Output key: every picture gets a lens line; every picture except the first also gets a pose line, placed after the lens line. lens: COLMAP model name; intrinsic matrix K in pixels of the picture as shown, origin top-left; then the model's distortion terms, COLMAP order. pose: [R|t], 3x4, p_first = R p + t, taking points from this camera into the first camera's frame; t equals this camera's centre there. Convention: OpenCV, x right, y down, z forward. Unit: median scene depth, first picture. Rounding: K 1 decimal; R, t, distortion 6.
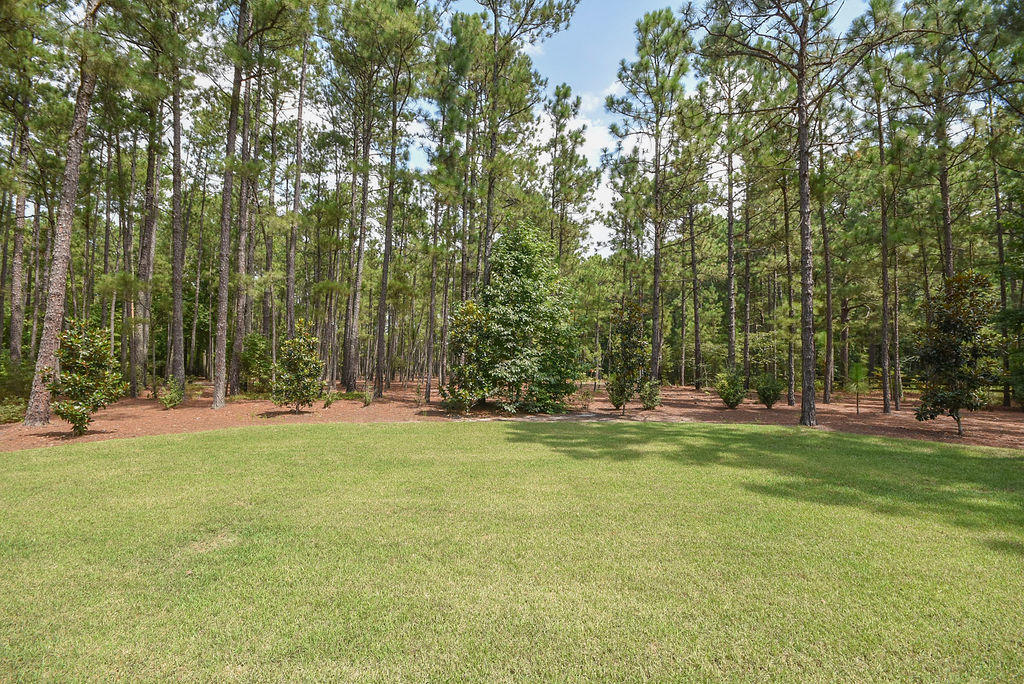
lens RADIAL K [[457.0, 0, 511.3], [0, 457.0, 343.8], [0, 0, 1]] dist [-0.002835, -0.000520]
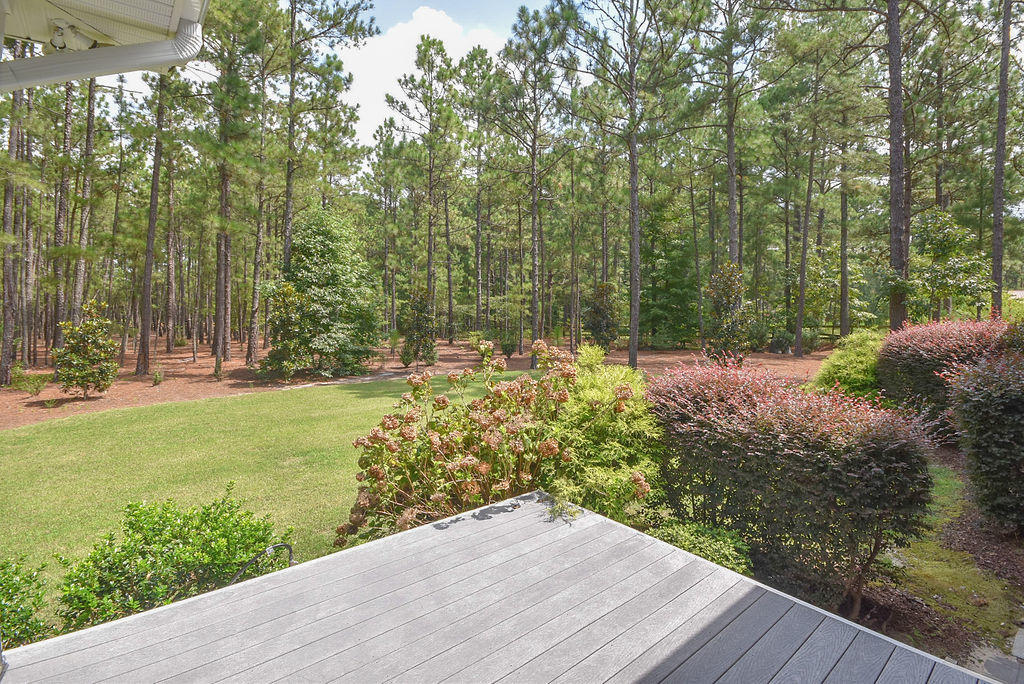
lens RADIAL K [[457.0, 0, 511.3], [0, 457.0, 343.8], [0, 0, 1]] dist [-0.002835, -0.000520]
pose [[0.850725, -0.048799, 0.523341, -0.188406], [-0.008521, 0.994269, 0.106563, -0.060731], [-0.525543, -0.095115, 0.845434, -0.221327]]
